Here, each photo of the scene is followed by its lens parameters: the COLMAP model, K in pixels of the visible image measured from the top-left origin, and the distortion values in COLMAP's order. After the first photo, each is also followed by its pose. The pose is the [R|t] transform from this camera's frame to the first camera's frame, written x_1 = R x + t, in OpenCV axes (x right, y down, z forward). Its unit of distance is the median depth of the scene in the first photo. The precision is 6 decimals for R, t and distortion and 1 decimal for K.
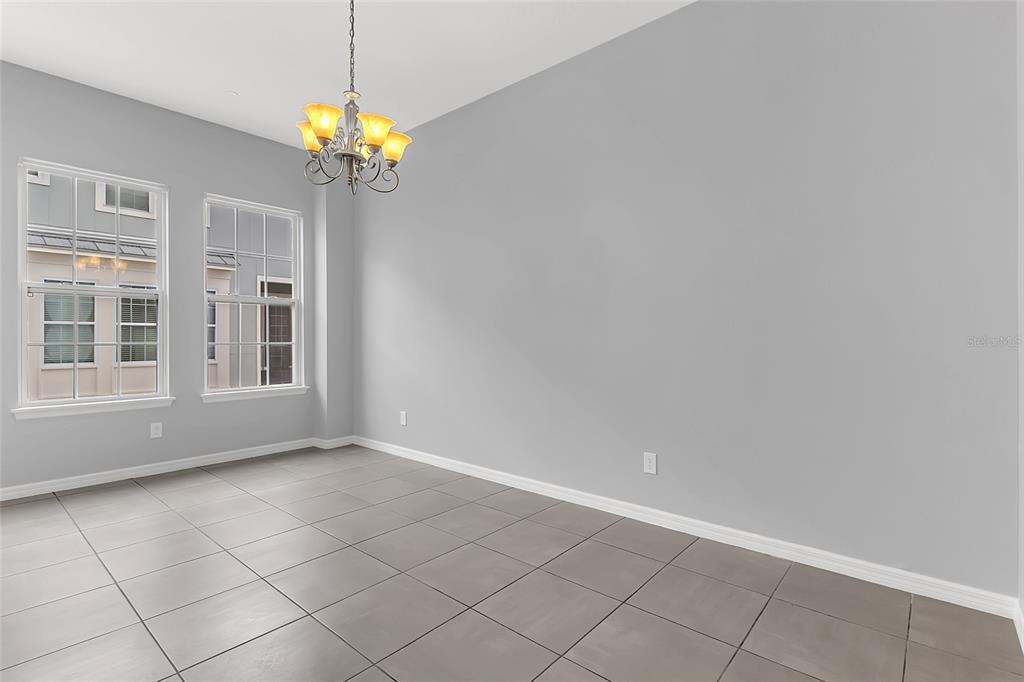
lens RADIAL K [[482.8, 0, 501.0], [0, 482.8, 339.8], [0, 0, 1]] dist [0.015553, -0.002632]
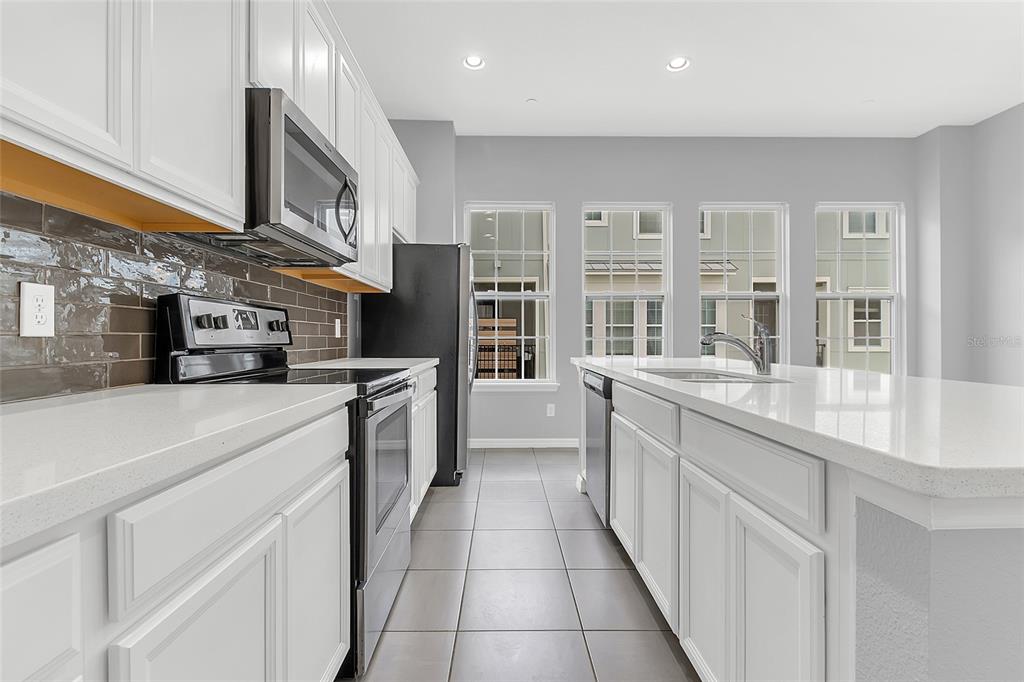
lens RADIAL K [[482.8, 0, 521.7], [0, 482.8, 338.9], [0, 0, 1]] dist [0.015553, -0.002632]
pose [[0.673756, 0.001504, -0.738952, -0.218933], [-0.001451, 0.999999, 0.000713, 0.005480], [0.738953, 0.000591, 0.673757, -0.236697]]
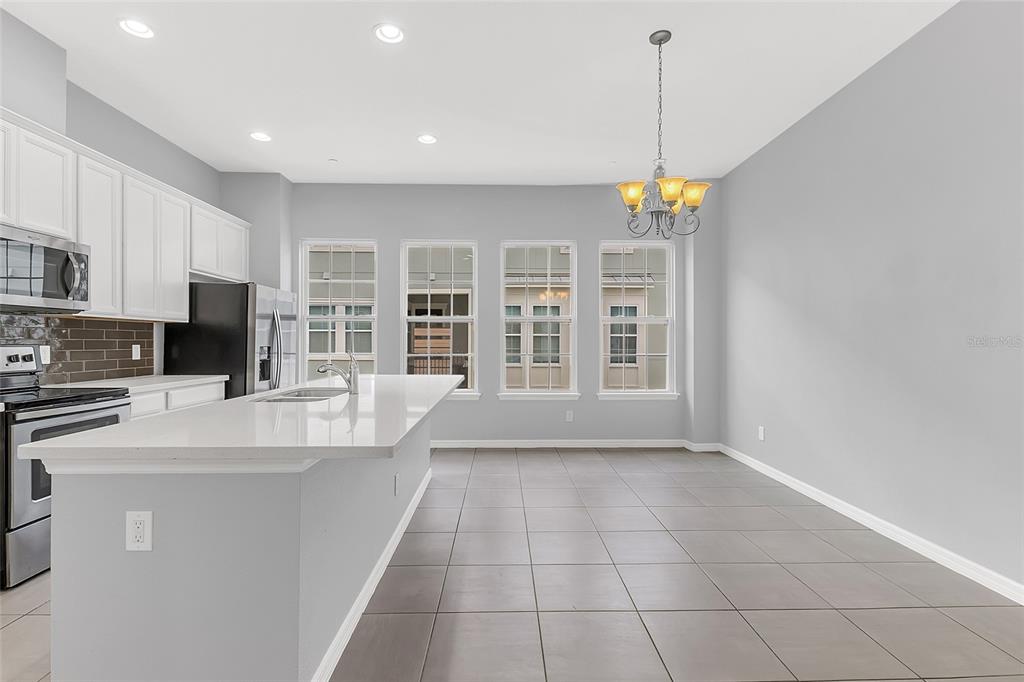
lens RADIAL K [[482.8, 0, 513.0], [0, 482.8, 342.1], [0, 0, 1]] dist [0.015553, -0.002632]
pose [[0.672383, -0.000188, -0.740203, 0.194856], [0.000252, 1.000000, -0.000025, -0.026156], [0.740203, -0.000170, 0.672383, -0.054765]]
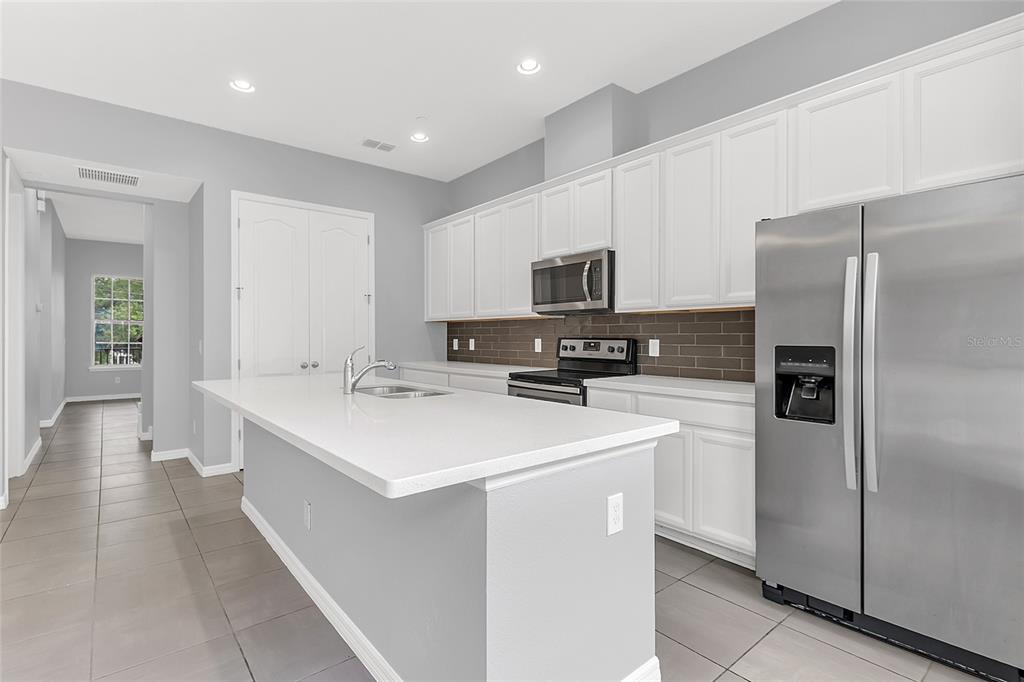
lens RADIAL K [[482.8, 0, 481.1], [0, 482.8, 338.6], [0, 0, 1]] dist [0.015553, -0.002632]
pose [[-0.979530, -0.005081, 0.201232, -0.658691], [-0.004430, 0.999983, 0.003684, -0.025002], [-0.201247, 0.002717, -0.979537, 0.727957]]
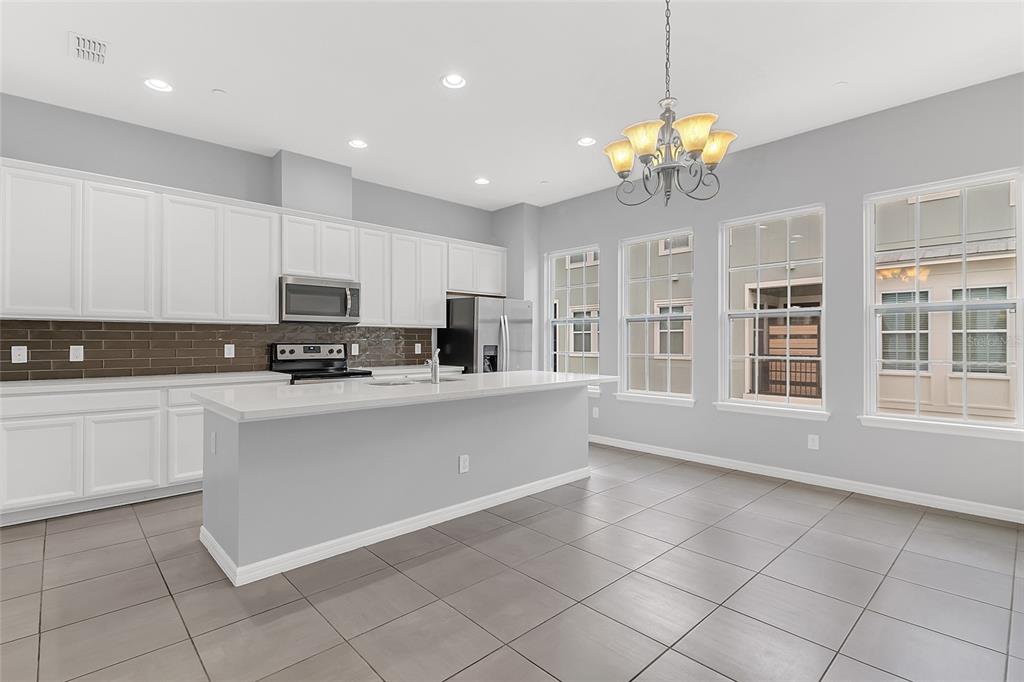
lens RADIAL K [[482.8, 0, 513.9], [0, 482.8, 338.9], [0, 0, 1]] dist [0.015553, -0.002632]
pose [[-0.103021, -0.007454, -0.994651, 0.352915], [0.000221, 0.999972, -0.007516, -0.024918], [0.994679, -0.000994, -0.103016, 0.424603]]
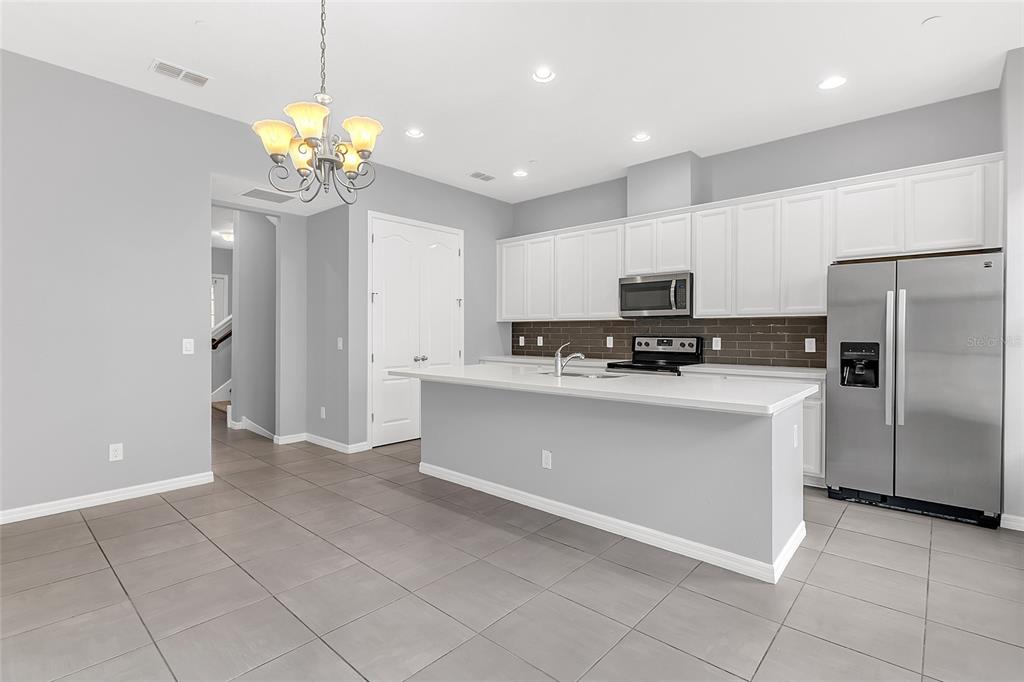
lens RADIAL K [[482.8, 0, 497.2], [0, 482.8, 337.9], [0, 0, 1]] dist [0.015553, -0.002632]
pose [[-0.999455, -0.006731, 0.032330, -0.325475], [-0.006443, 0.999939, 0.009013, -0.027741], [-0.032389, 0.008800, -0.999437, 0.998343]]
